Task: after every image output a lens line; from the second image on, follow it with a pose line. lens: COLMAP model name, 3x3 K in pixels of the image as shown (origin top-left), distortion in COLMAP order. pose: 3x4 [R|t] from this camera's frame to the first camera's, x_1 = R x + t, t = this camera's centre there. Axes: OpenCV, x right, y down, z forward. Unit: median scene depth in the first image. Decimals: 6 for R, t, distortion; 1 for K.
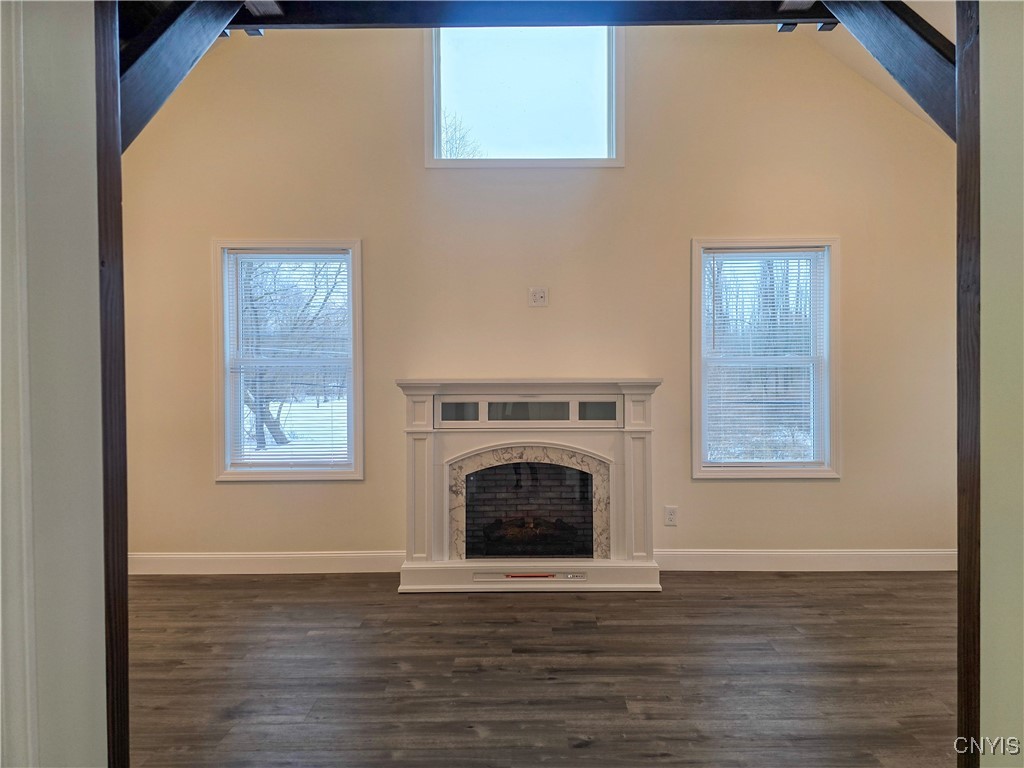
lens RADIAL K [[689.5, 0, 517.4], [0, 689.5, 375.6], [0, 0, 1]] dist [0.069764, -0.059692]
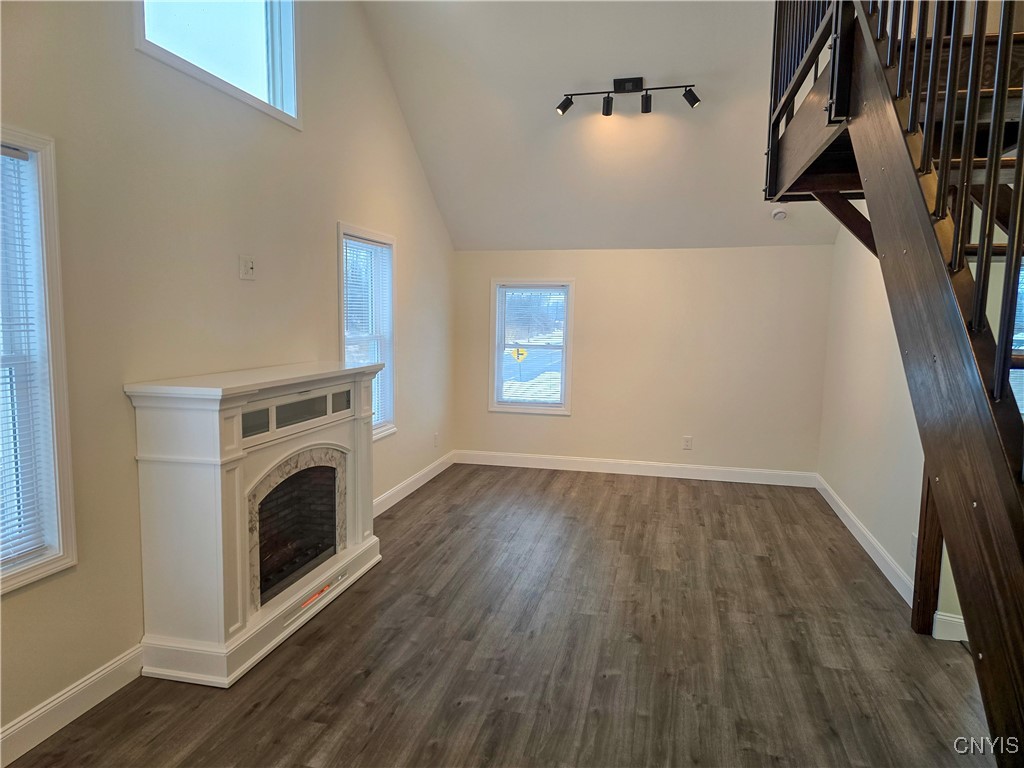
lens RADIAL K [[689.5, 0, 512.5], [0, 689.5, 386.6], [0, 0, 1]] dist [0.069764, -0.059692]
pose [[0.225468, -0.095162, 0.969592, -0.761520], [-0.018859, 0.994605, 0.102002, -0.071579], [-0.974068, -0.041284, 0.222457, 0.564764]]
